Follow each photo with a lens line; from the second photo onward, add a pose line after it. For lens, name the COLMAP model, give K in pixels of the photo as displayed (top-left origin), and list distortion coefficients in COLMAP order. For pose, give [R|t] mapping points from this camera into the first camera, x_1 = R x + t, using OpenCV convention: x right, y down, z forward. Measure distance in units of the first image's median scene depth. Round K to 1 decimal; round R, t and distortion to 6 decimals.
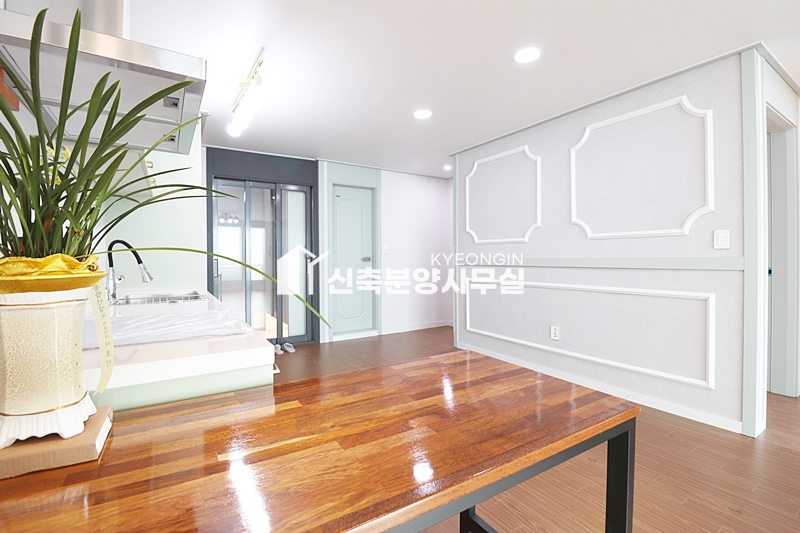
lens RADIAL K [[371.3, 0, 404.6], [0, 371.3, 261.2], [0, 0, 1]] dist [-0.004395, -0.008861]
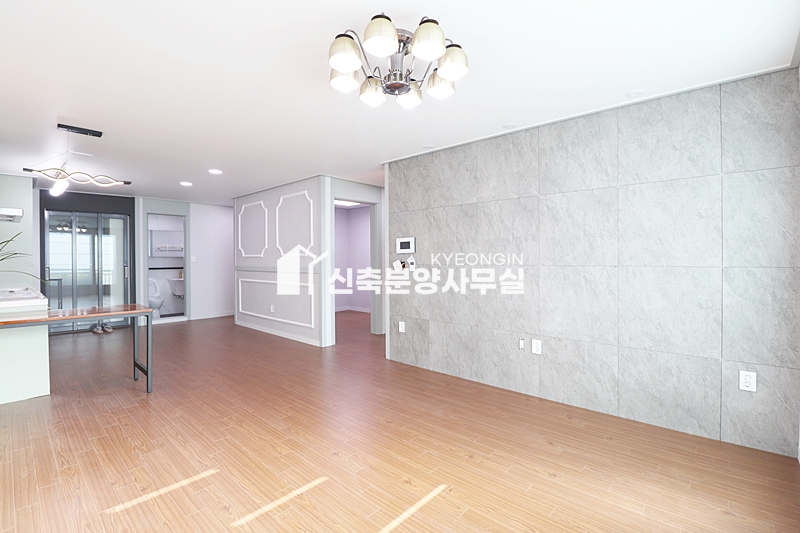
lens RADIAL K [[371.3, 0, 398.4], [0, 371.3, 266.3], [0, 0, 1]] dist [-0.004395, -0.008861]
pose [[0.968697, 0.019285, 0.247498, 0.368586], [-0.015661, 0.999740, -0.016602, 0.006868], [-0.247753, 0.012206, 0.968746, -0.583961]]
